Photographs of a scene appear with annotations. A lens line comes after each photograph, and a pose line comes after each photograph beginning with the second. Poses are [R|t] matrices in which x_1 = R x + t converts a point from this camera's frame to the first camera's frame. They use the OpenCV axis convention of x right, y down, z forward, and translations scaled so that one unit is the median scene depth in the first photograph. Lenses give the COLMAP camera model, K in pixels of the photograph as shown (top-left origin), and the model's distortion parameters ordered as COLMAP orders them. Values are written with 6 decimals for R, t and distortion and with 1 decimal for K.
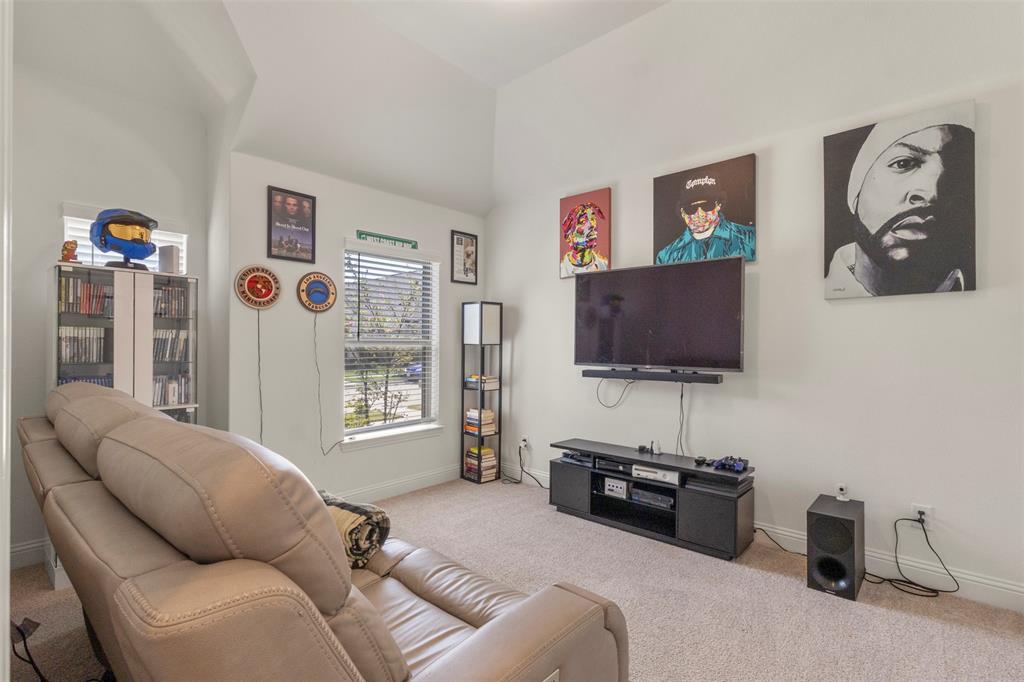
lens RADIAL K [[474.2, 0, 506.0], [0, 474.2, 344.2], [0, 0, 1]] dist [0.002993, 0.001336]
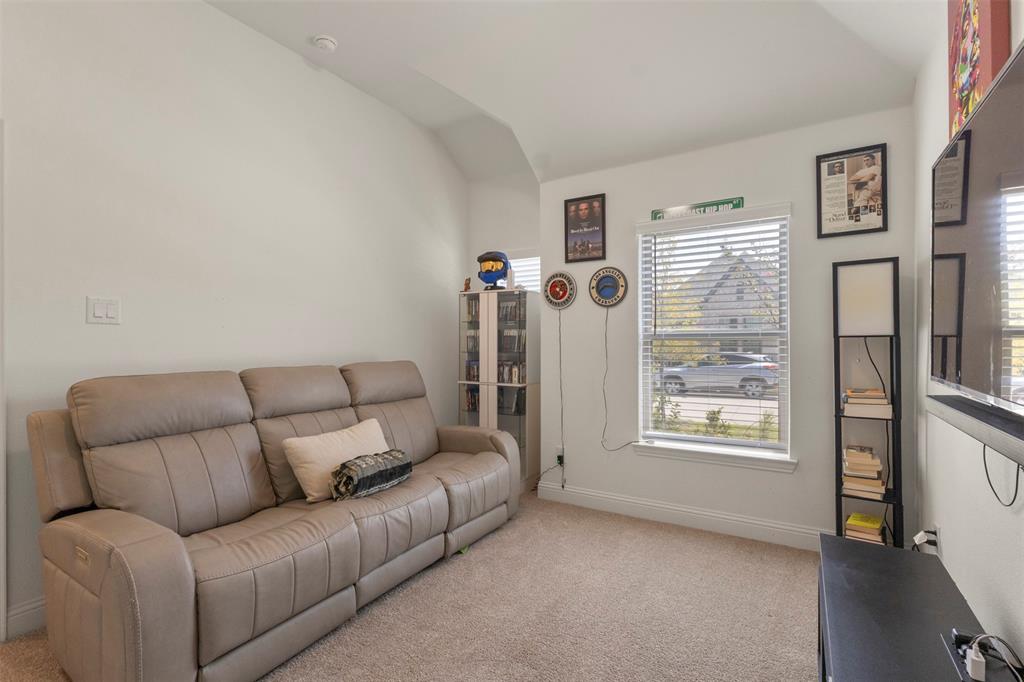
lens RADIAL K [[474.2, 0, 506.7], [0, 474.2, 339.7], [0, 0, 1]] dist [0.002993, 0.001336]
pose [[0.182290, -0.005883, -0.983227, 0.564844], [0.007043, 0.999964, -0.004677, 0.005452], [0.983220, -0.006073, 0.182325, 0.619157]]
